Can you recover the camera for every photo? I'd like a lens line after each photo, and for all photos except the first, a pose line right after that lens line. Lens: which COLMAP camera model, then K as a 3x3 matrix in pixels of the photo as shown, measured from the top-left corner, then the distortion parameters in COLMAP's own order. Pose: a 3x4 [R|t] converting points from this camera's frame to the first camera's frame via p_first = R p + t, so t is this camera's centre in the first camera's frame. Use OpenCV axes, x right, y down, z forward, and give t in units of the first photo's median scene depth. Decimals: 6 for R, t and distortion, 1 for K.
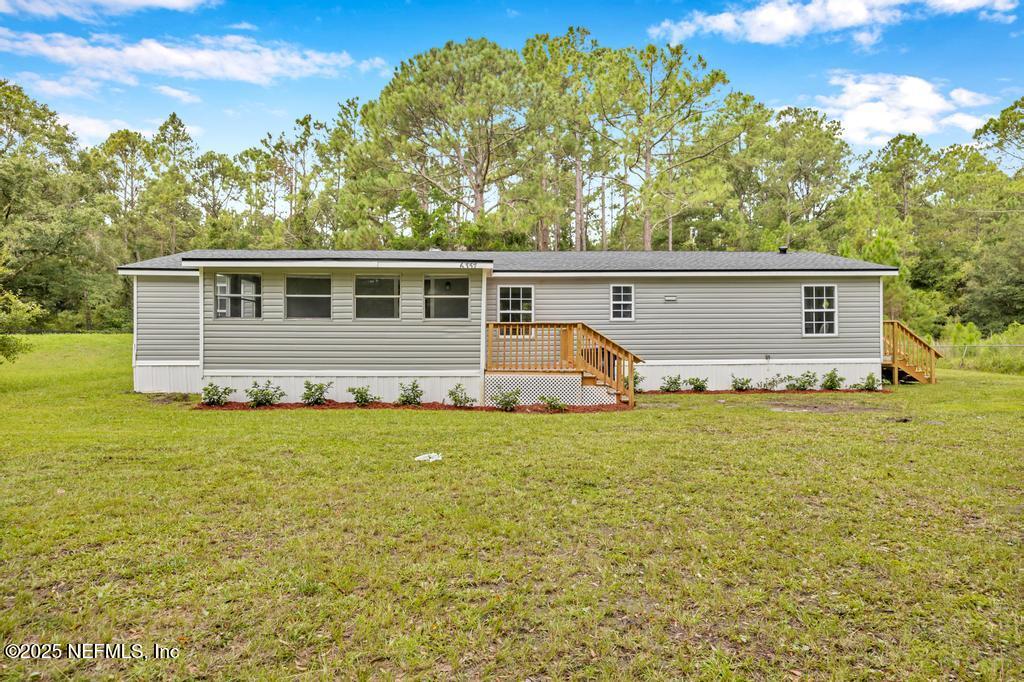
lens RADIAL K [[691.6, 0, 509.7], [0, 691.6, 338.8], [0, 0, 1]] dist [-0.003670, -0.004294]
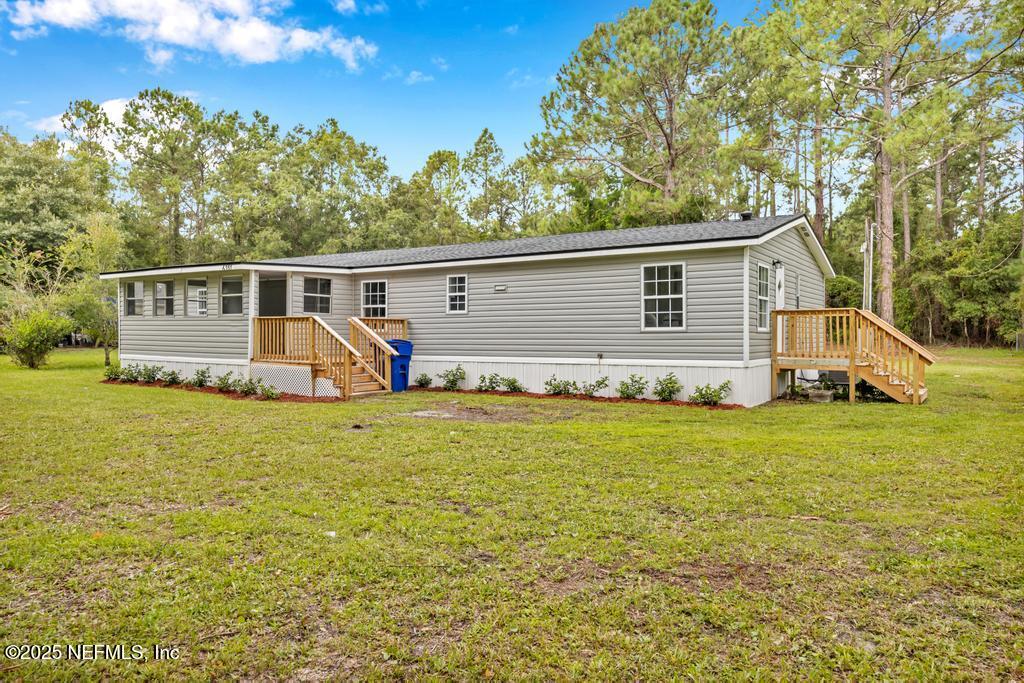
lens RADIAL K [[761.4, 0, 512.0], [0, 761.4, 341.5], [0, 0, 1]] dist [-0.002186, 0.000746]
pose [[0.783984, 0.010418, -0.620694, 0.856889], [-0.007034, 0.999944, 0.007899, 0.002963], [0.620741, -0.001826, 0.784013, 0.237178]]
